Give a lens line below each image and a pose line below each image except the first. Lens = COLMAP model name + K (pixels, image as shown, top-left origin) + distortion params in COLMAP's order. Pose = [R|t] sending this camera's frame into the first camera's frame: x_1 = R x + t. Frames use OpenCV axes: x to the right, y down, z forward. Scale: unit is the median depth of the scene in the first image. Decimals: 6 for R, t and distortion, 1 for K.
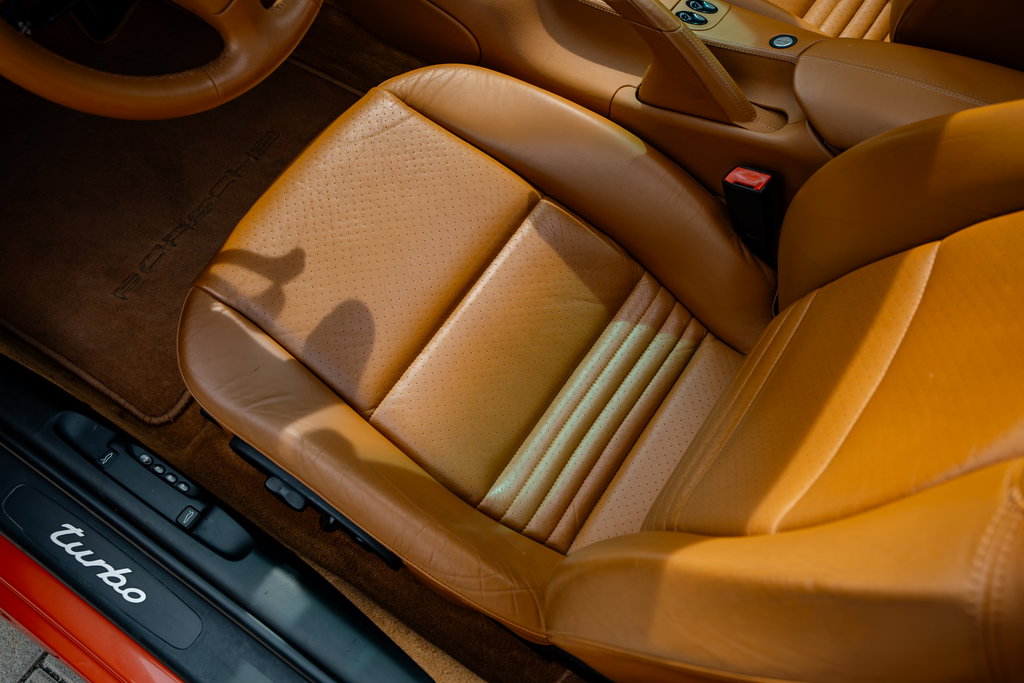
lens RADIAL K [[1032.8, 0, 512.0], [0, 1032.8, 341.5], [0, 0, 1]] dist [0.087331, -0.000699]
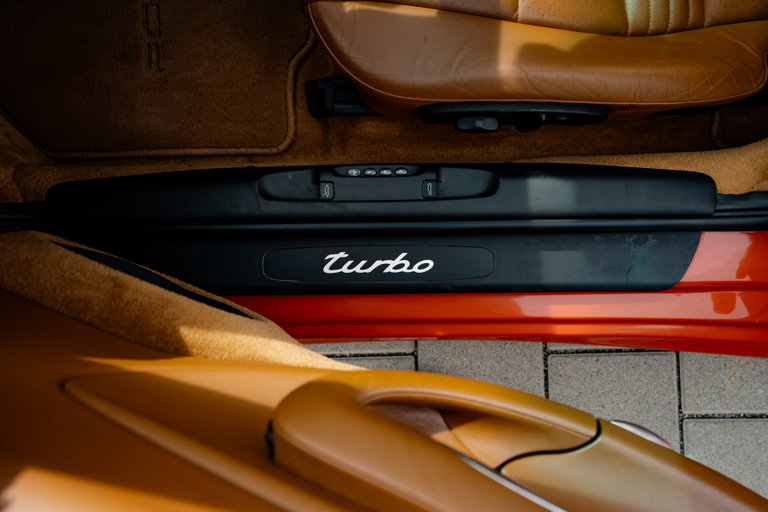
lens RADIAL K [[774.6, 0, 384.0], [0, 774.6, 256.0], [0, 0, 1]] dist [0.087331, -0.000699]
pose [[0.808984, -0.583491, 0.071297, -0.447057], [0.499734, 0.746532, 0.439267, -0.168251], [-0.309534, -0.319731, 0.895523, 0.239091]]
